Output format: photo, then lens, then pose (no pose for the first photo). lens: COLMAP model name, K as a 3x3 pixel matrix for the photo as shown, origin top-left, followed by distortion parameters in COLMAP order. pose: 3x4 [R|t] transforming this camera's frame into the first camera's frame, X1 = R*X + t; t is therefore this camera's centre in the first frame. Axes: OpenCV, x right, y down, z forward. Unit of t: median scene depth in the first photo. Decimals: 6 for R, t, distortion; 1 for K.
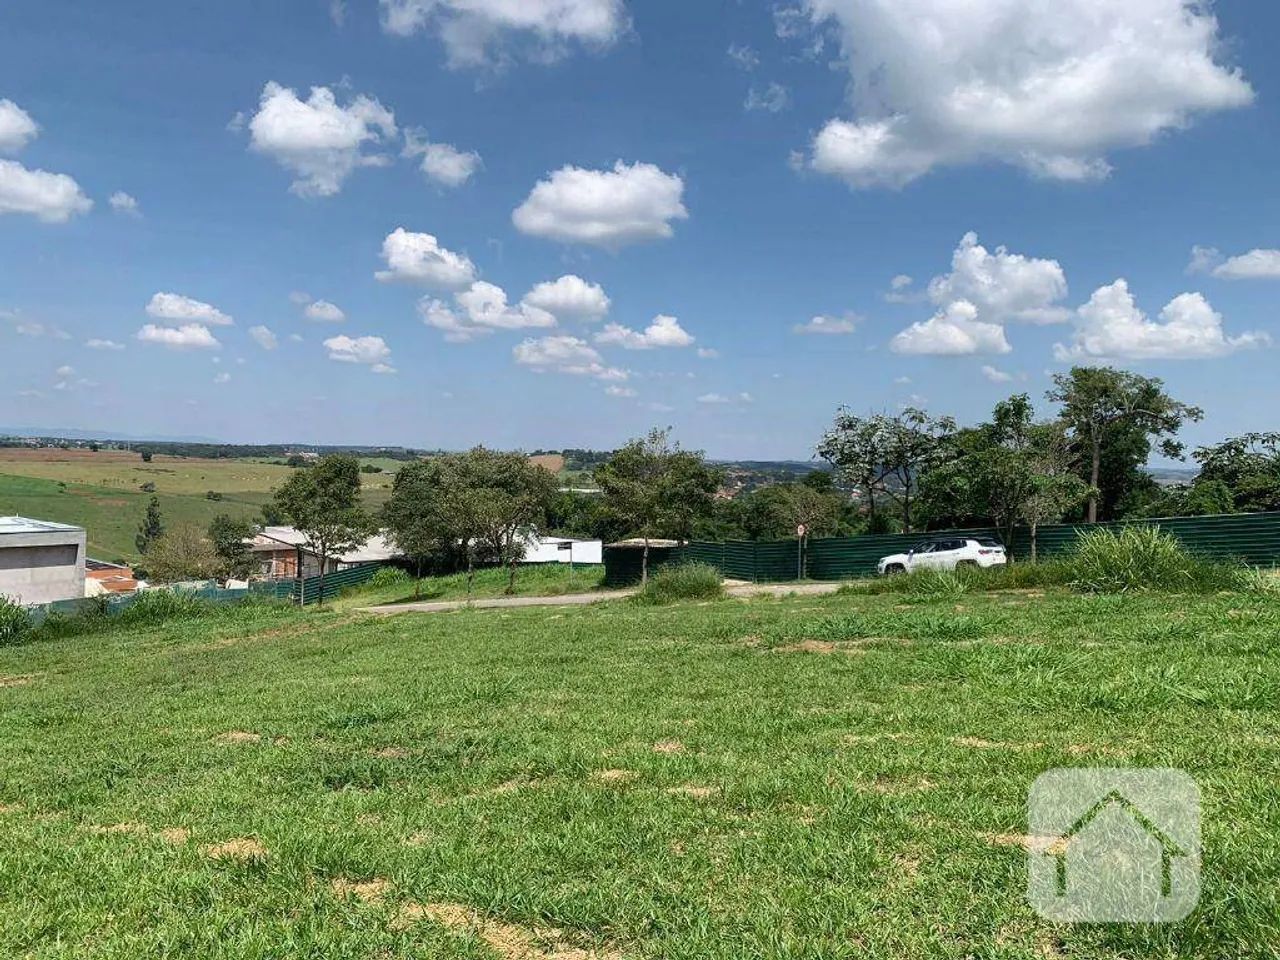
lens RADIAL K [[901.9, 0, 648.3], [0, 901.9, 509.9], [0, 0, 1]] dist [0.072887, -0.076188]
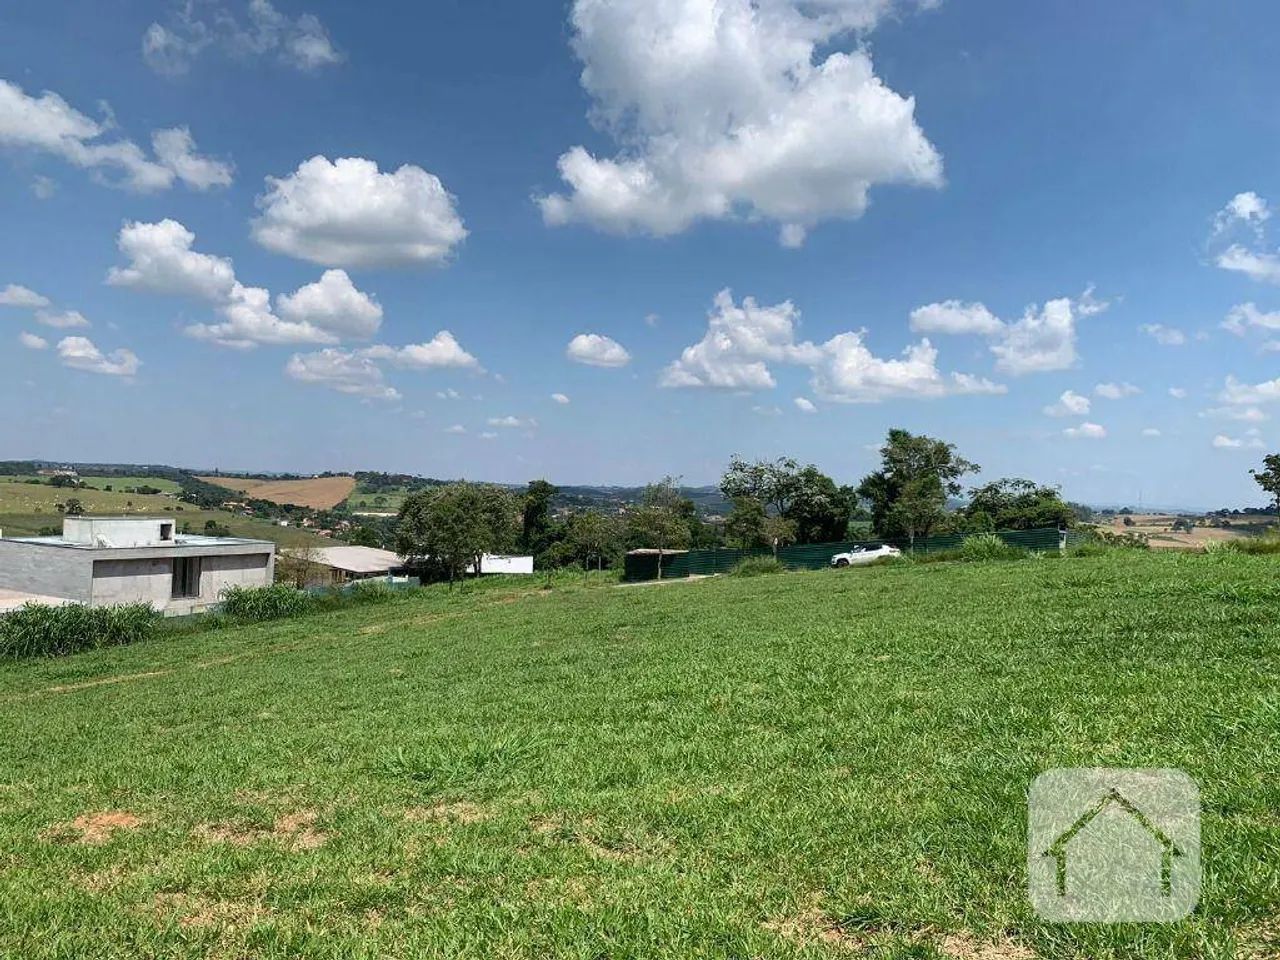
lens RADIAL K [[915.1, 0, 640.0], [0, 915.1, 480.0], [0, 0, 1]] dist [0.093272, -0.116459]
pose [[0.975606, 0.014554, 0.219048, -0.216813], [-0.001447, 0.998205, -0.059878, 0.005798], [-0.219526, 0.058100, 0.973875, -0.285579]]
